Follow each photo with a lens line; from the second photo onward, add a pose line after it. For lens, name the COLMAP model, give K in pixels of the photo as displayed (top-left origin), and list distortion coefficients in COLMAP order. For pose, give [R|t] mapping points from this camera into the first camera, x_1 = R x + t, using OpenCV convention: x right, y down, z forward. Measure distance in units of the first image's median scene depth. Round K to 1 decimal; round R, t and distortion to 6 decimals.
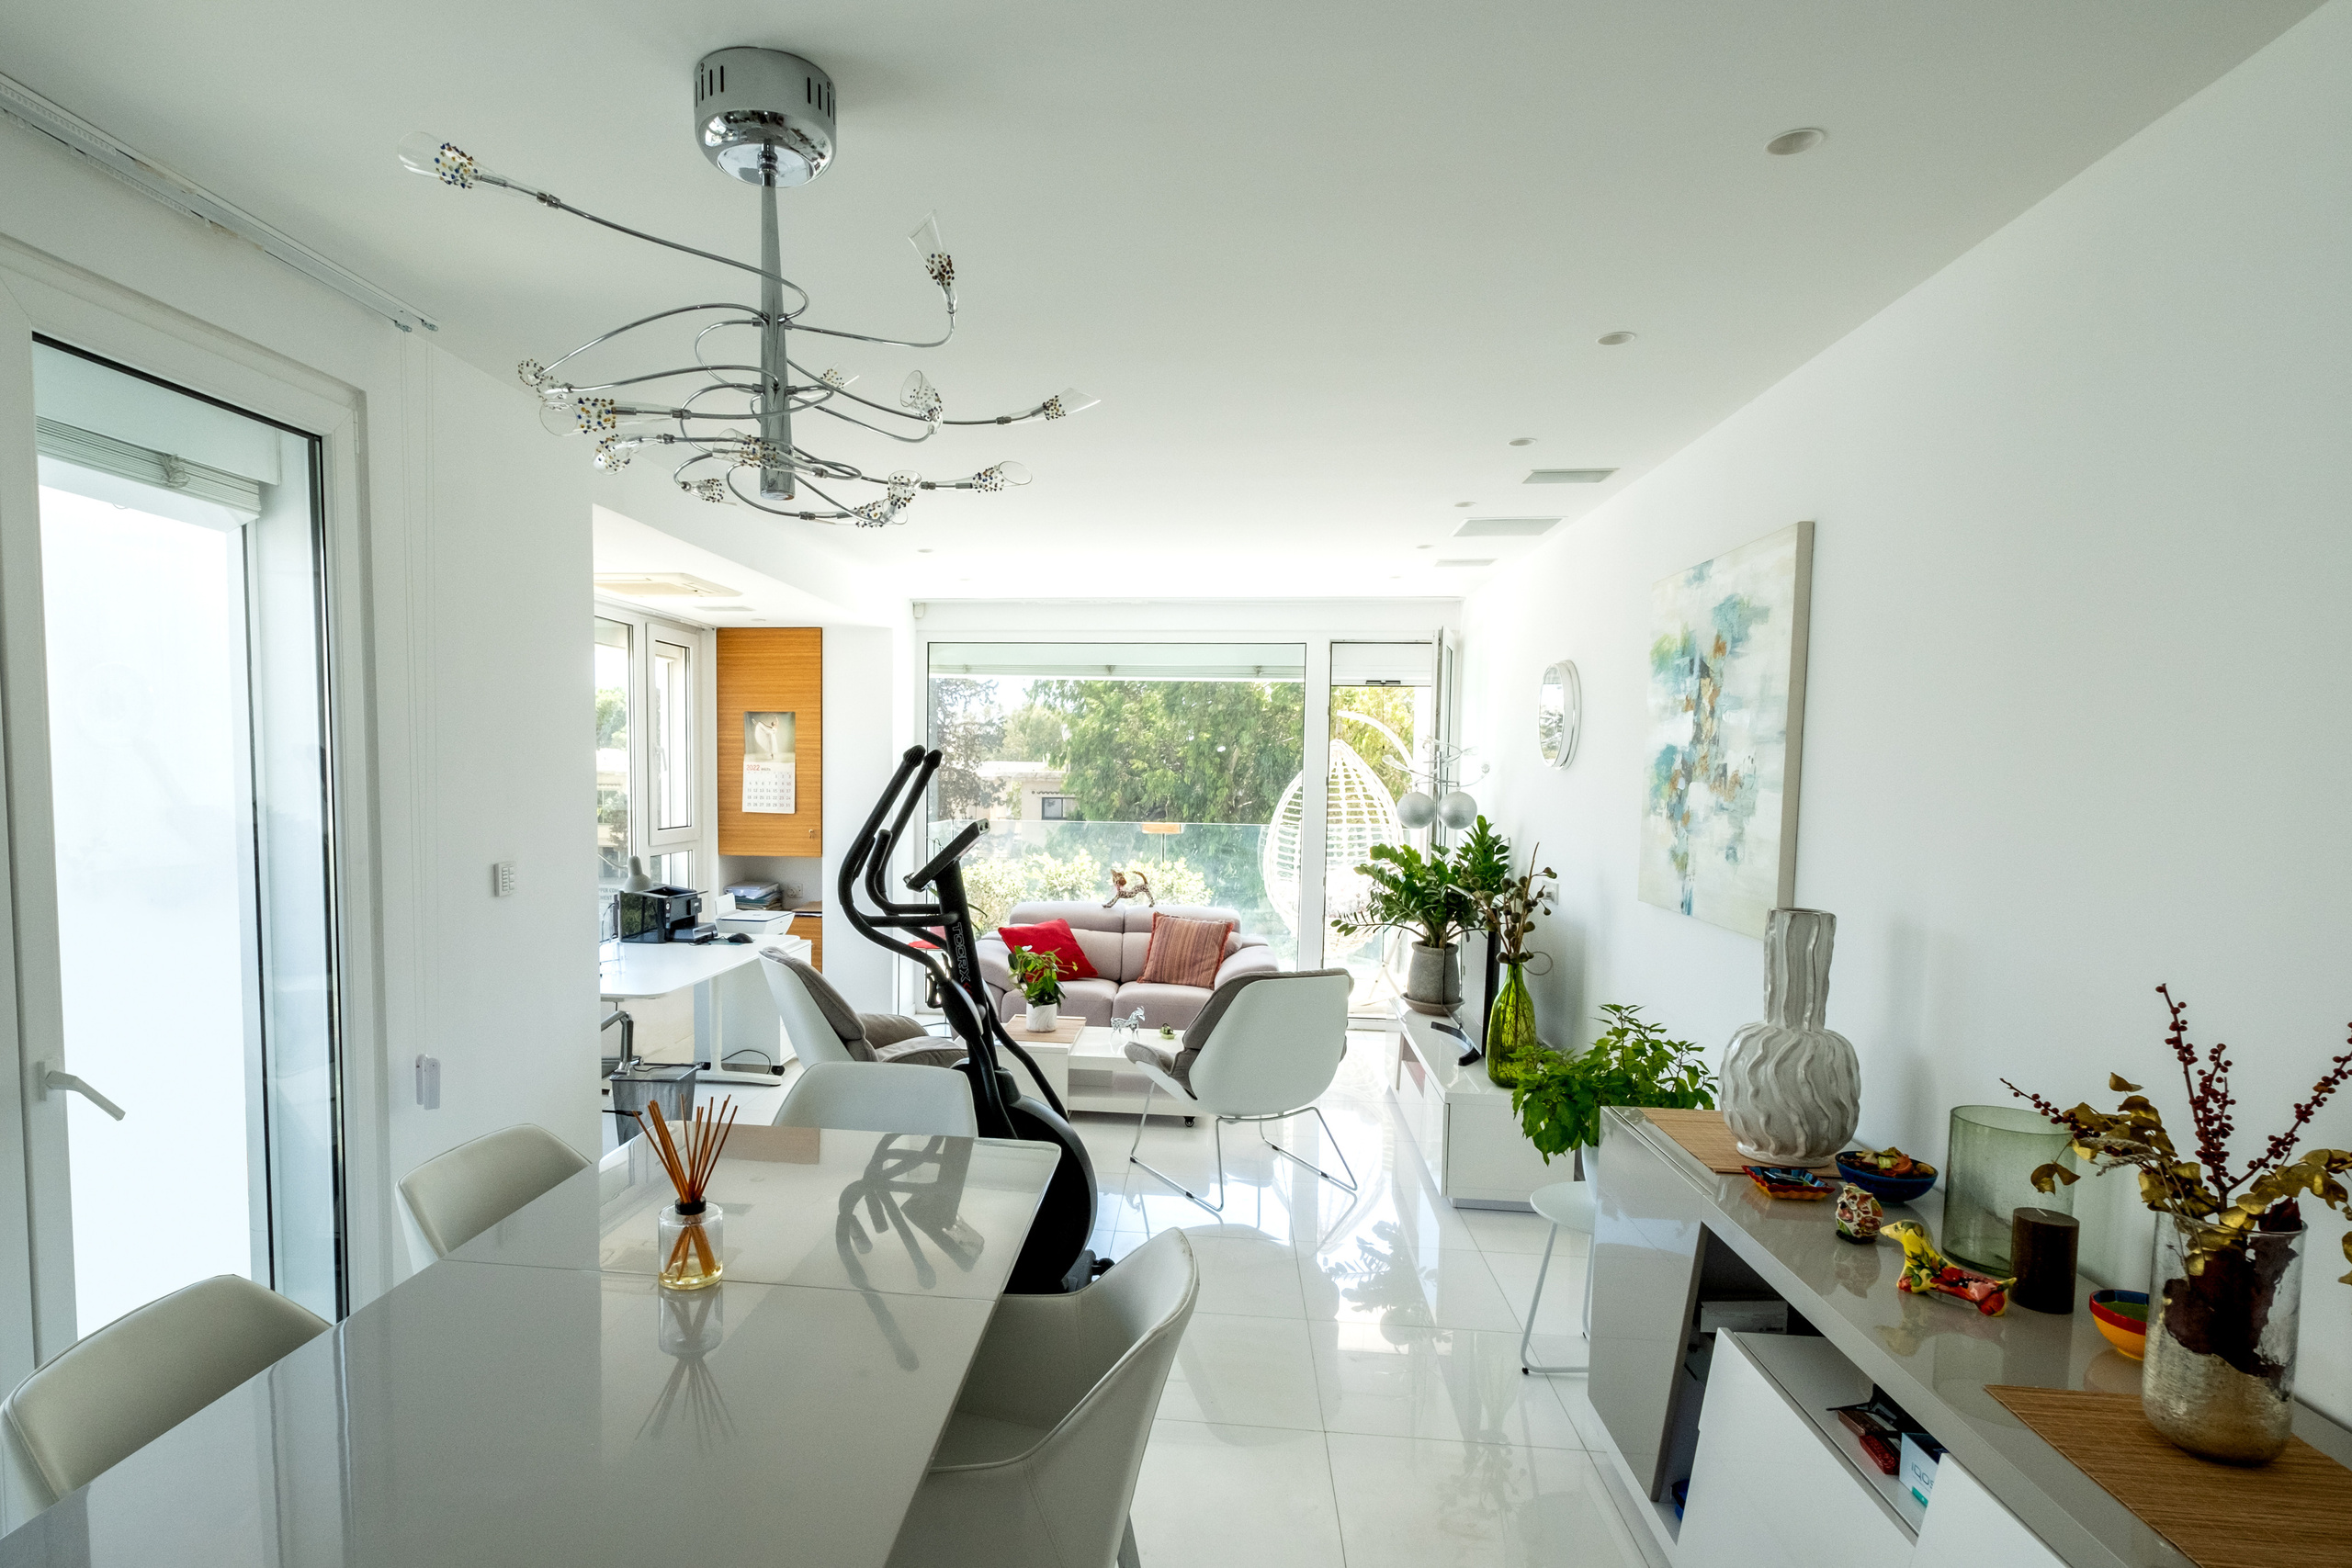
lens RADIAL K [[1133.1, 0, 1103.1], [0, 1133.1, 855.2], [0, 0, 1]] dist [-0.000078, -0.000806]
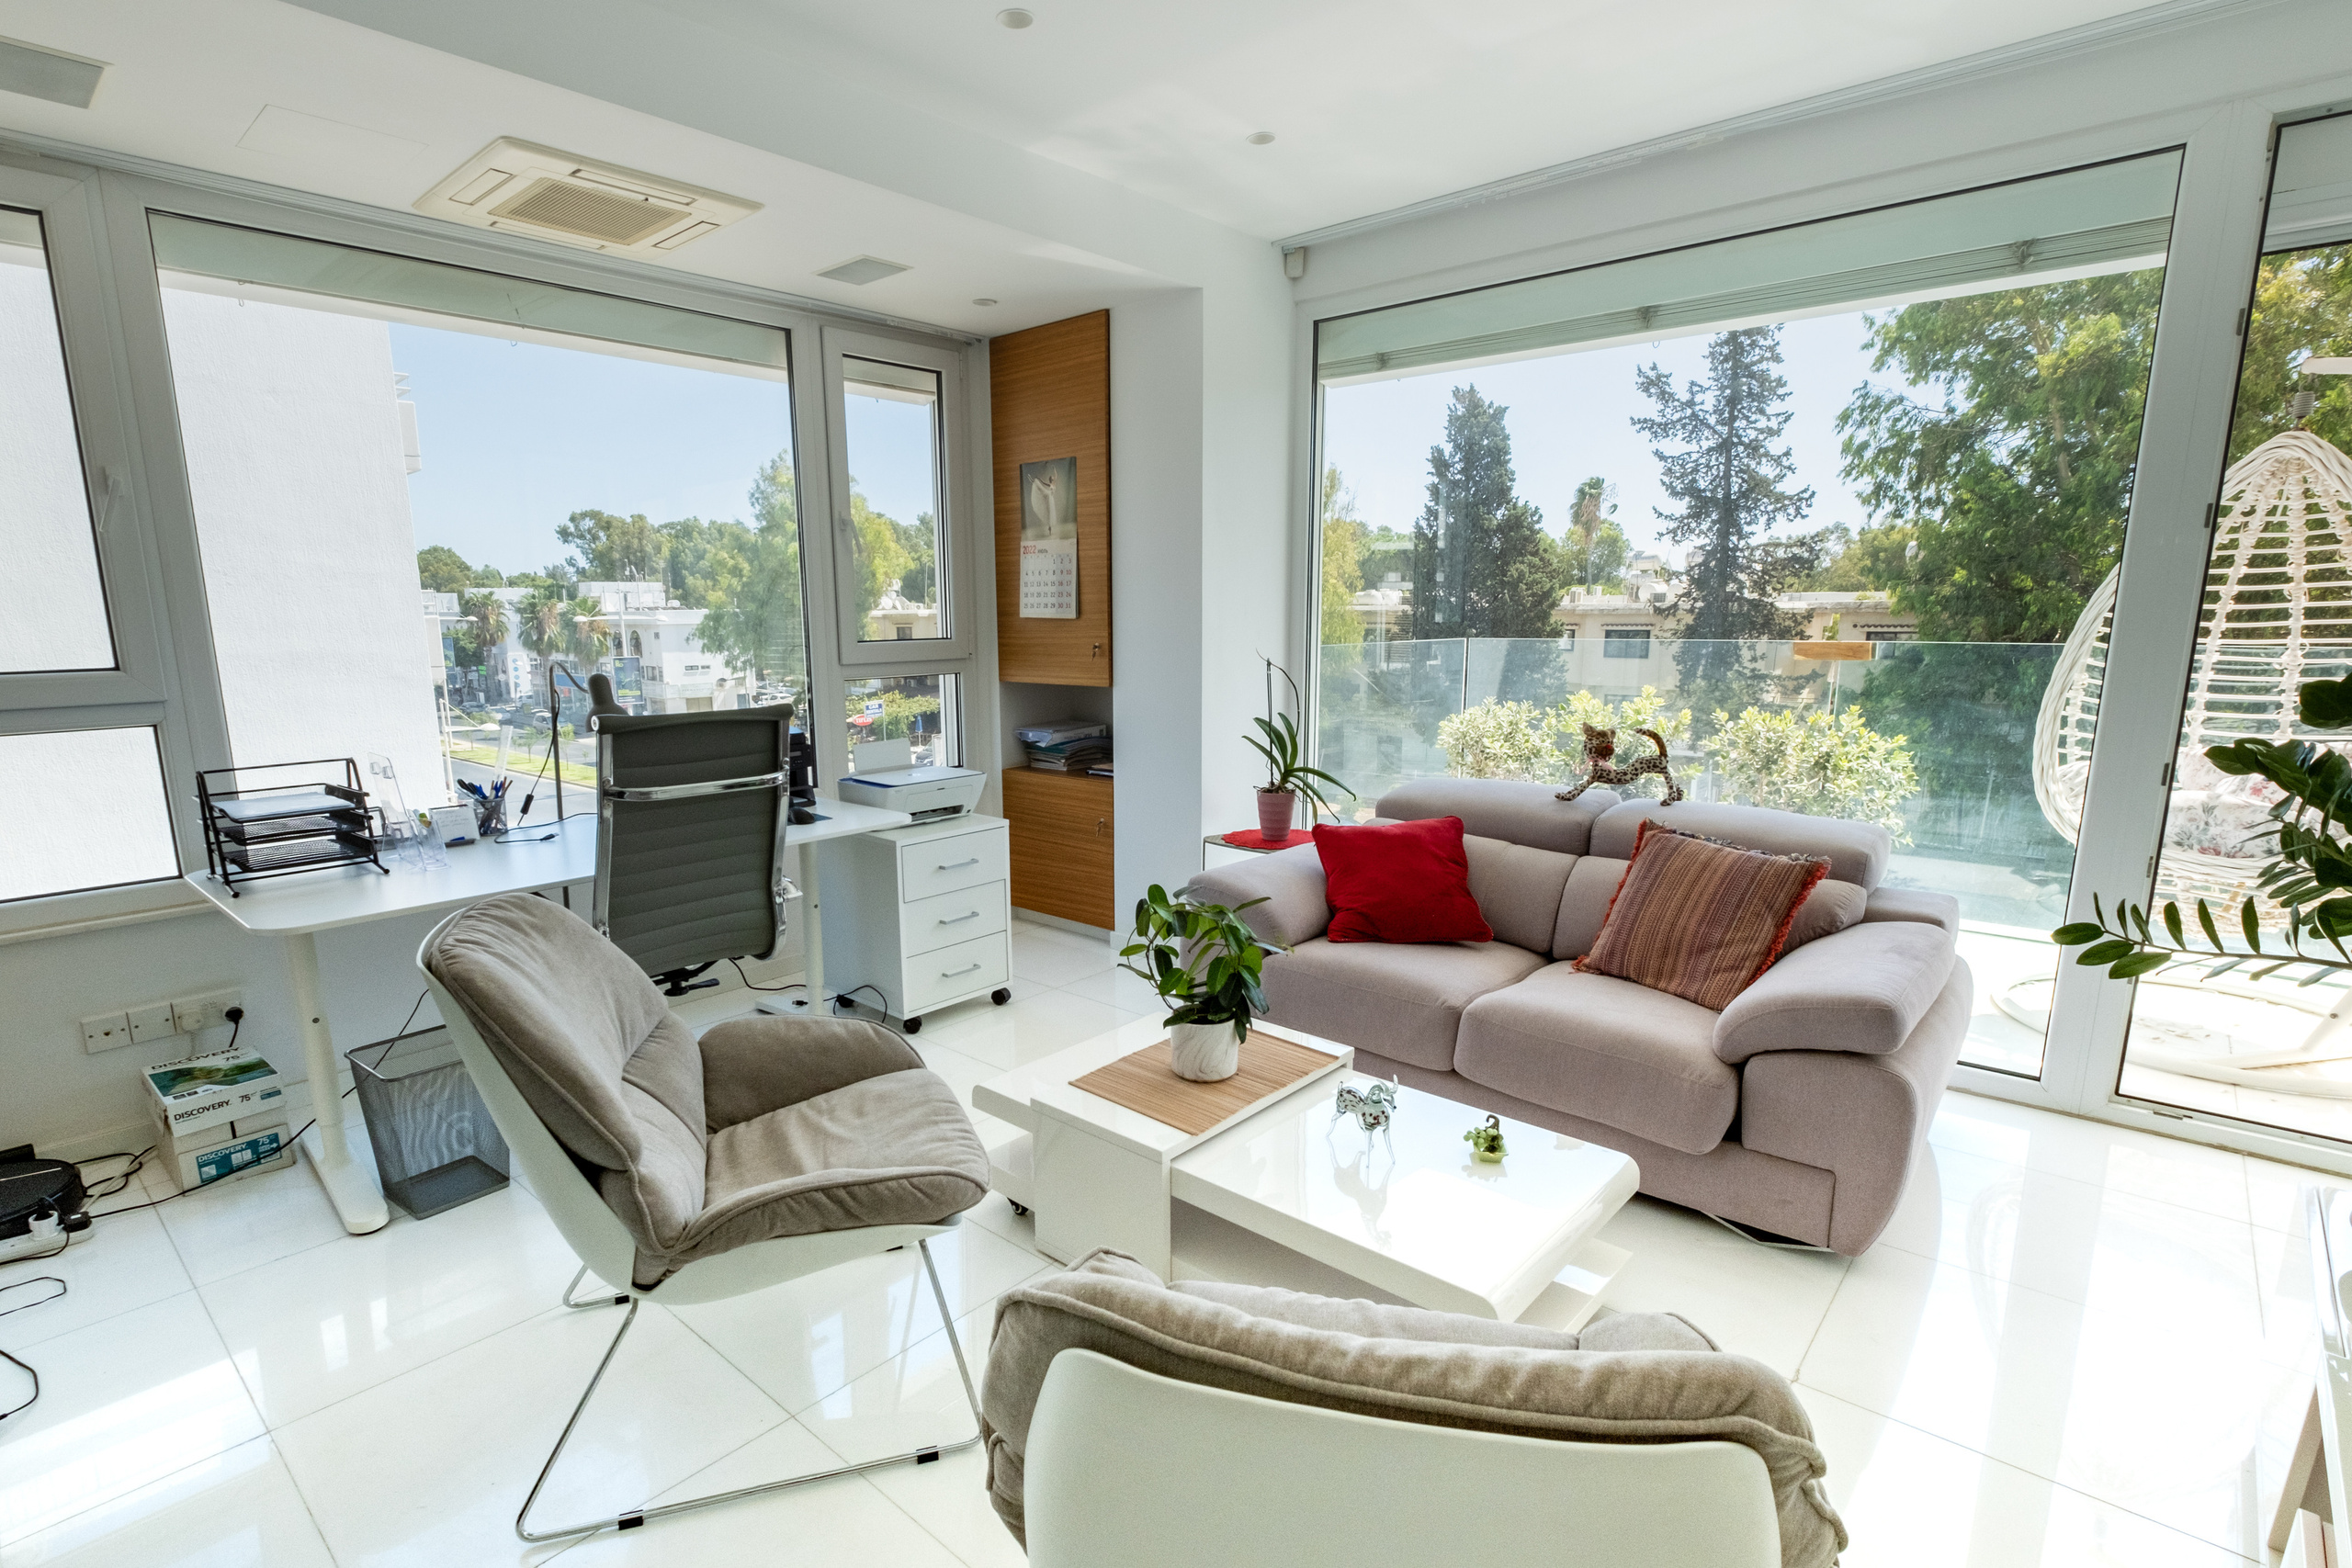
lens RADIAL K [[1133.1, 0, 1116.7], [0, 1133.1, 823.9], [0, 0, 1]] dist [-0.000078, -0.000806]
pose [[0.805373, 0.089838, -0.585921, 0.146154], [-0.020686, 0.992106, 0.123684, -0.000733], [0.592407, -0.087491, 0.800874, 0.512262]]
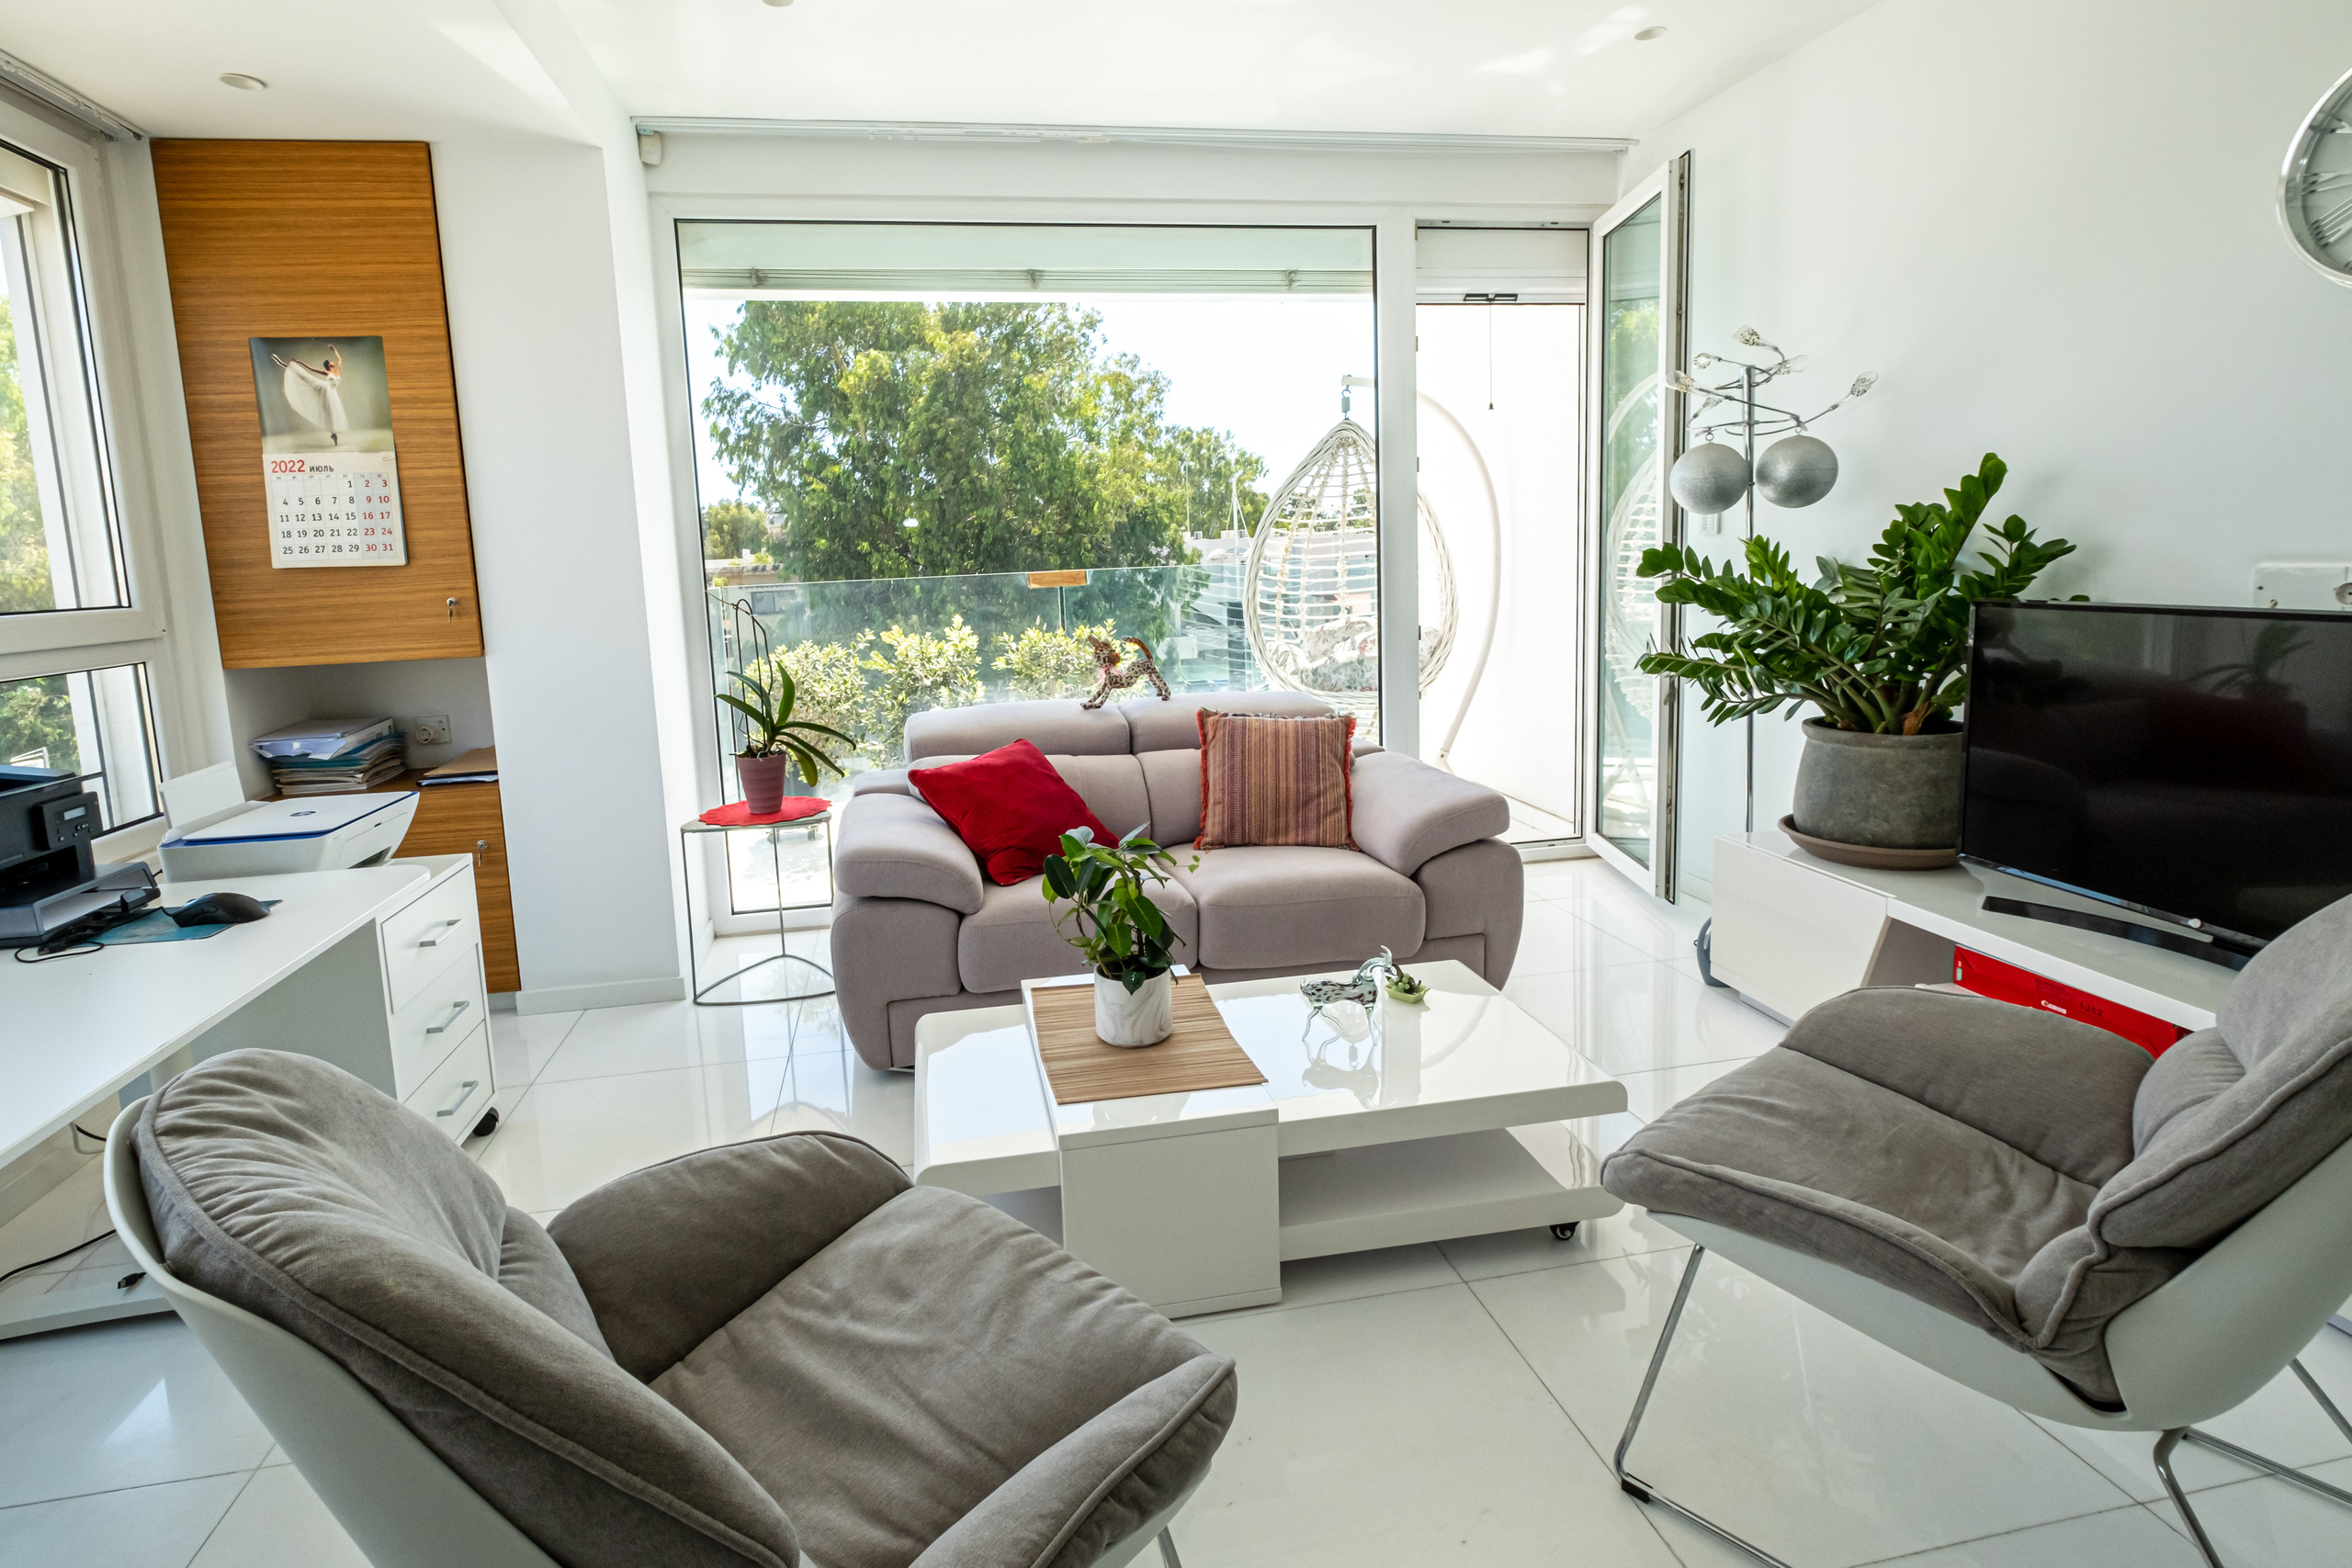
lens RADIAL K [[1133.1, 0, 1147.2], [0, 1133.1, 689.6], [0, 0, 1]] dist [-0.000078, -0.000806]
pose [[0.958834, -0.085826, 0.270685, -0.121835], [0.072492, 0.995628, 0.058900, 0.008373], [-0.274557, -0.036853, 0.960864, 0.510427]]
